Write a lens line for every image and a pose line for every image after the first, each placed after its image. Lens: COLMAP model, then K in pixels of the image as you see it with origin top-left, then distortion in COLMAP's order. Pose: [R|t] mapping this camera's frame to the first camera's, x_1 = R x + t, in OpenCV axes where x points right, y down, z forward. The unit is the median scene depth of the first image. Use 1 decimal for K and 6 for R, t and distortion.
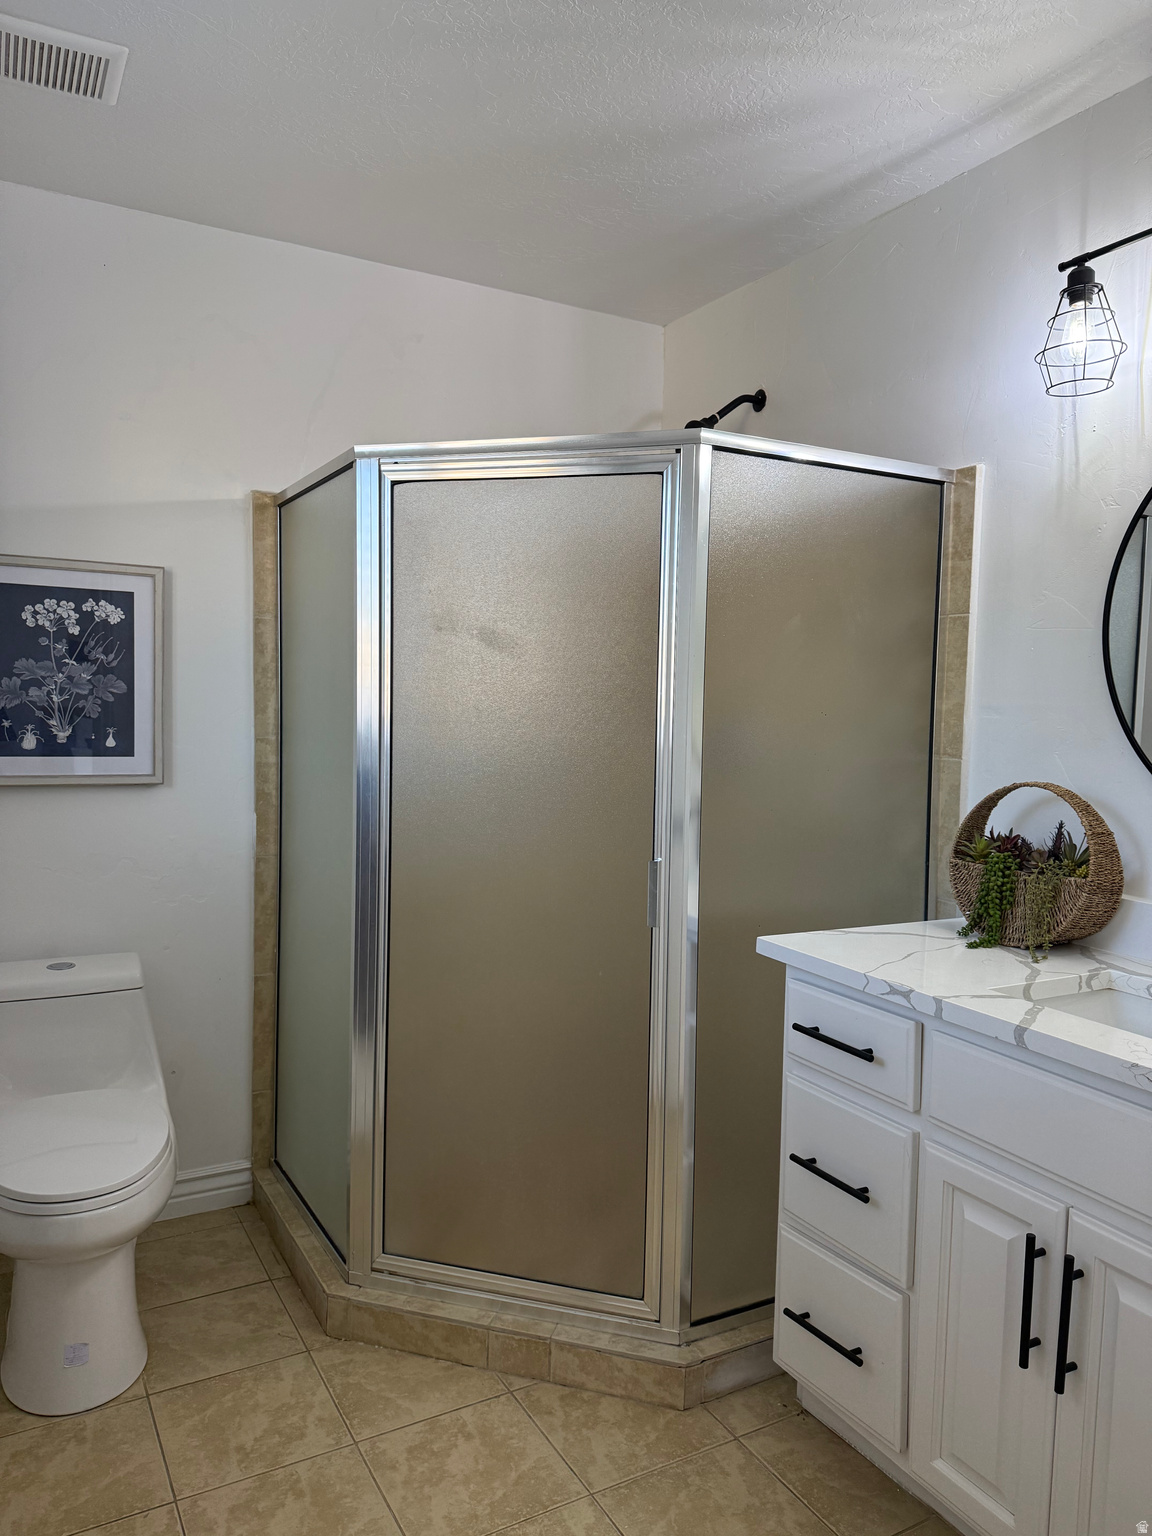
lens RADIAL K [[1095.9, 0, 573.6], [0, 1095.9, 775.4], [0, 0, 1]] dist [-0.005588, -0.001459]
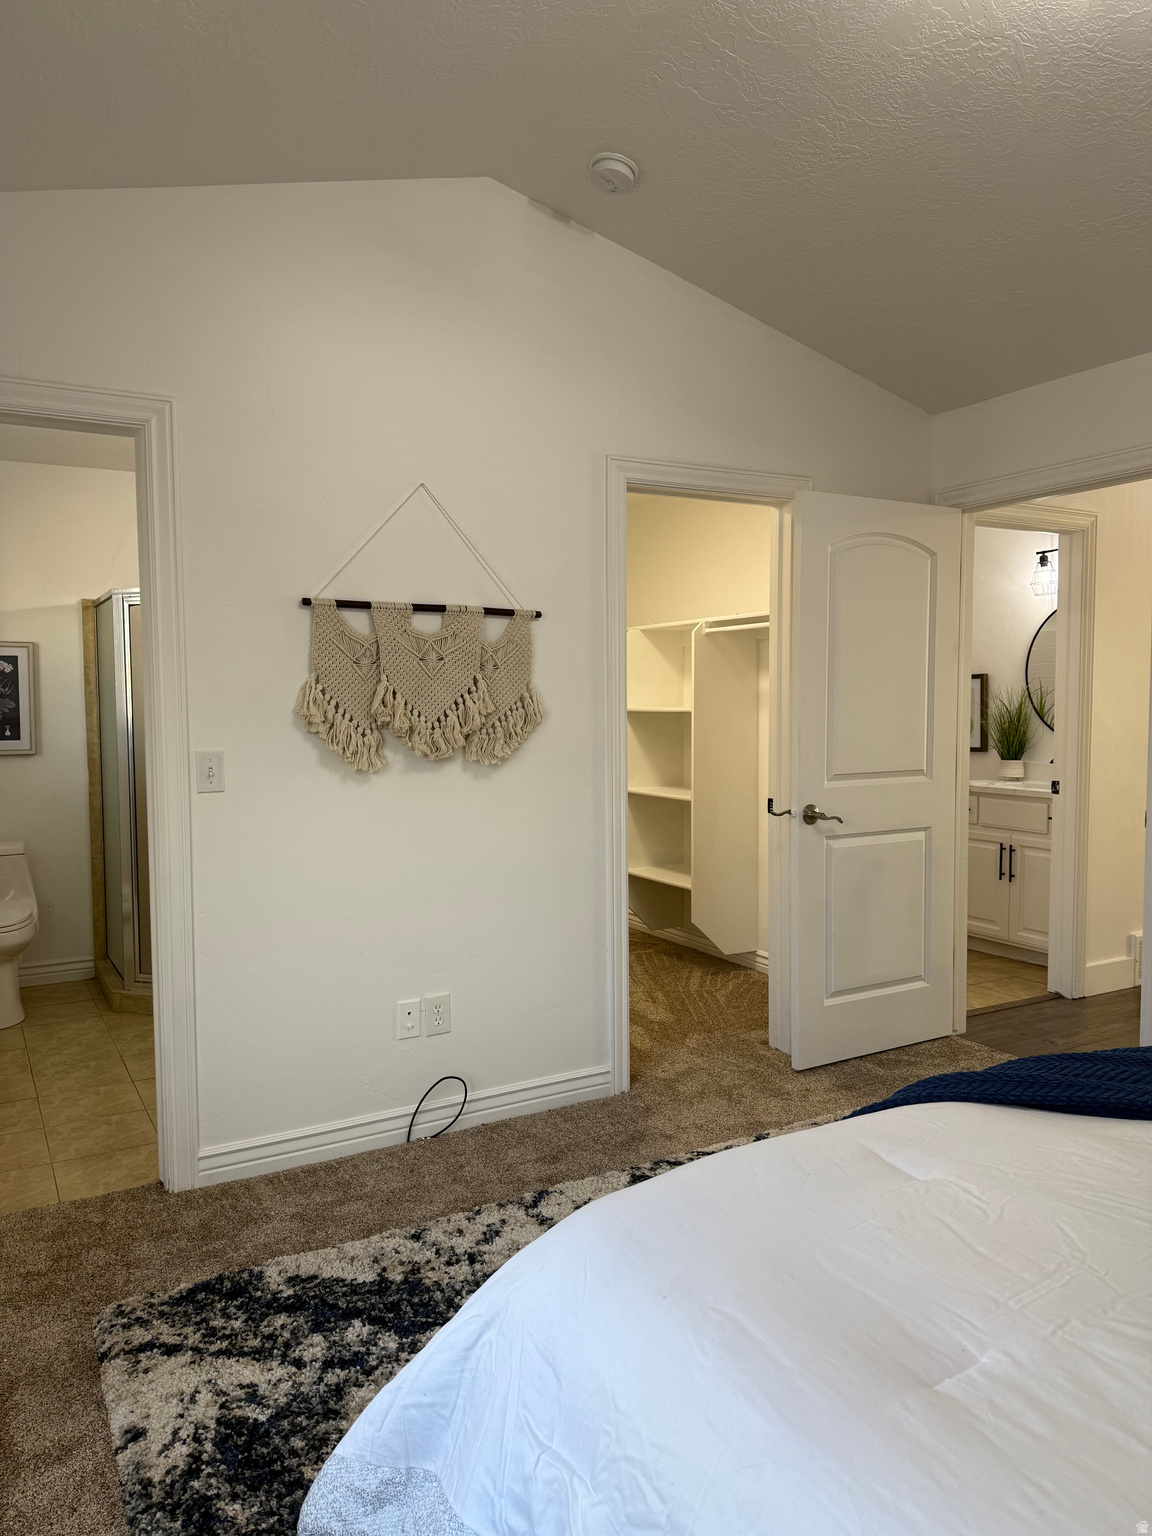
lens RADIAL K [[1095.9, 0, 573.6], [0, 1095.9, 775.4], [0, 0, 1]] dist [-0.005588, -0.001459]
pose [[0.999589, -0.027891, 0.006640, 0.561572], [0.027861, 0.999601, 0.004550, 0.063232], [-0.006765, -0.004363, 0.999968, -0.942406]]
